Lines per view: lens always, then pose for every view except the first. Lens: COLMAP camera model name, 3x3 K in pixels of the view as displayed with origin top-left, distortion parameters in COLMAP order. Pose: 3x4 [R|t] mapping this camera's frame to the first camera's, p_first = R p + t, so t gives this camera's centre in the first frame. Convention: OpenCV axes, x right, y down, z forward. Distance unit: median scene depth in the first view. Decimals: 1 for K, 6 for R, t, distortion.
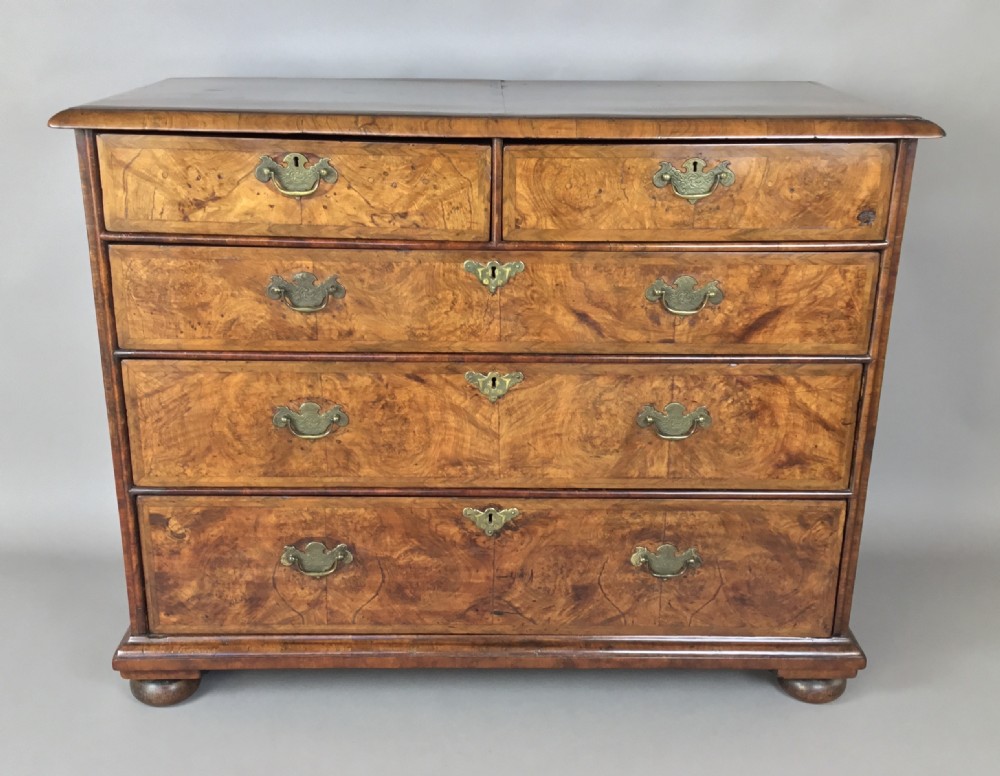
lens RADIAL K [[1150.4, 0, 491.2], [0, 1150.4, 411.2], [0, 0, 1]] dist [0.143756, 0.000000]
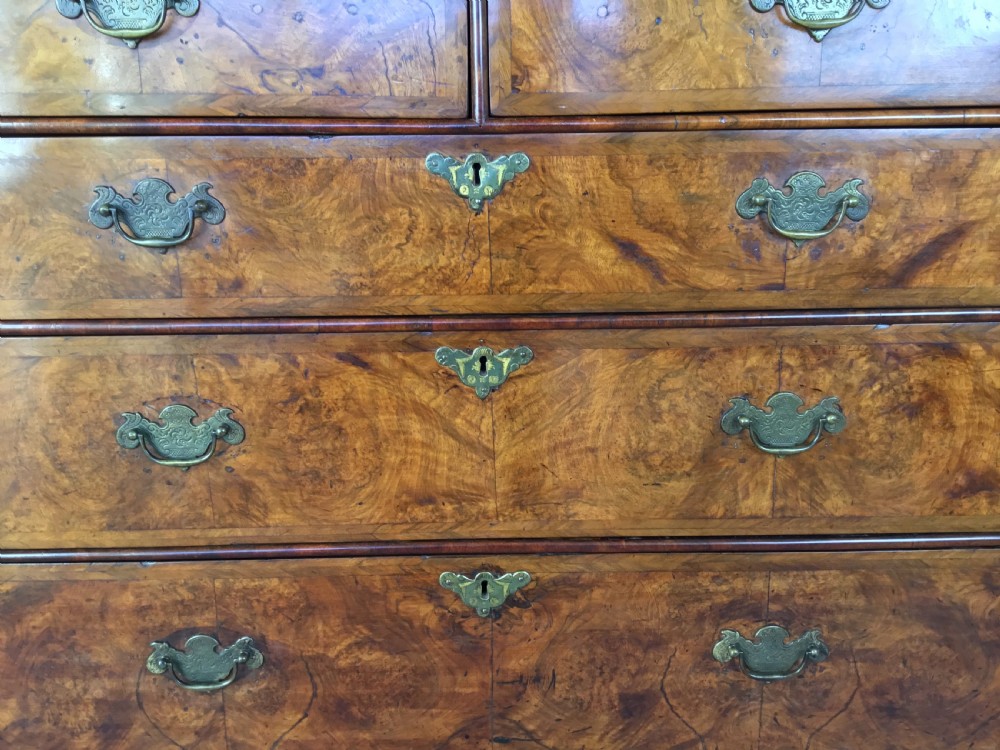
lens RADIAL K [[843.9, 0, 501.2], [0, 843.9, 379.1], [0, 0, 1]] dist [0.124403, -0.196130]
pose [[0.999730, -0.022760, -0.004752, 0.013355], [0.022315, 0.996641, -0.078791, 0.017422], [0.006530, 0.078663, 0.996880, 0.547772]]
